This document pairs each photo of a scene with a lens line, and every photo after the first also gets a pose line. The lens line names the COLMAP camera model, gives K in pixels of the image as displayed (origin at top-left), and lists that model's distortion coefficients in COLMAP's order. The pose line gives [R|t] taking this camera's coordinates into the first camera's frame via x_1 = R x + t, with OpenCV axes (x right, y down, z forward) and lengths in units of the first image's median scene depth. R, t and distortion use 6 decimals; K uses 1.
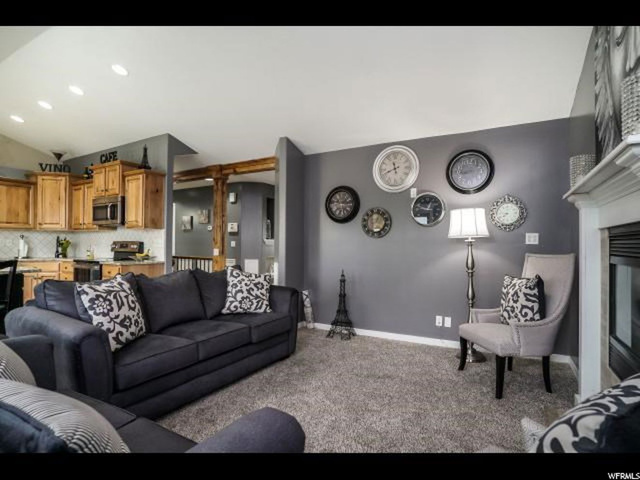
lens RADIAL K [[337.8, 0, 317.3], [0, 337.8, 240.3], [0, 0, 1]] dist [-0.076449, 0.038883]
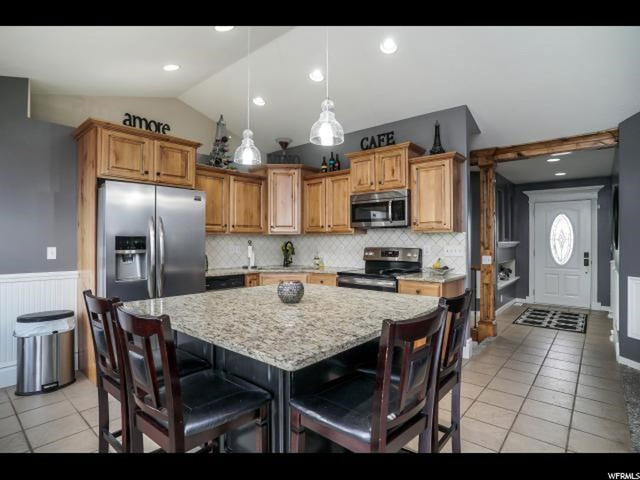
lens RADIAL K [[337.8, 0, 317.3], [0, 337.8, 240.3], [0, 0, 1]] dist [-0.076449, 0.038883]
pose [[0.983649, -0.008898, -0.179874, -0.589143], [0.010545, 0.999911, 0.008204, -0.022451], [0.179785, -0.009967, 0.983655, 0.176554]]
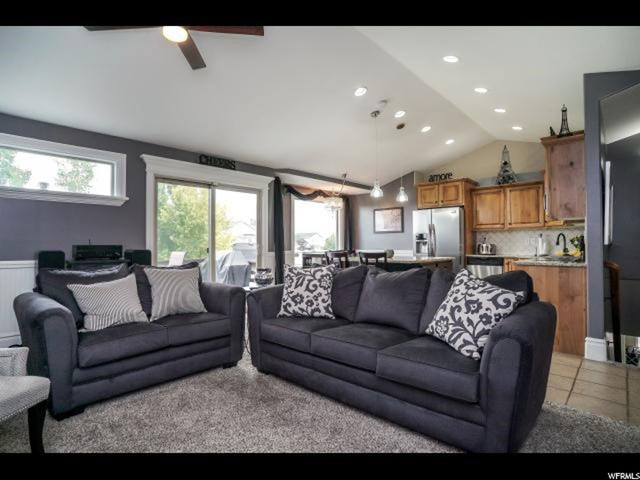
lens RADIAL K [[337.8, 0, 317.3], [0, 337.8, 240.3], [0, 0, 1]] dist [-0.076449, 0.038883]
pose [[-0.229862, -0.021280, -0.972991, 0.281846], [0.014494, 0.999575, -0.025285, 0.021330], [0.973115, -0.019915, -0.229456, 0.557290]]
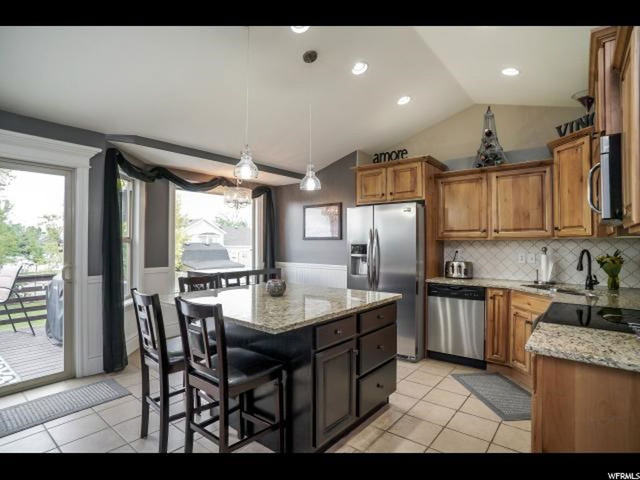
lens RADIAL K [[337.8, 0, 317.3], [0, 337.8, 240.3], [0, 0, 1]] dist [-0.076449, 0.038883]
pose [[-0.160850, -0.018204, -0.986811, -0.201774], [0.008964, 0.999762, -0.019904, -0.021792], [0.986938, -0.012048, -0.160648, 0.675881]]
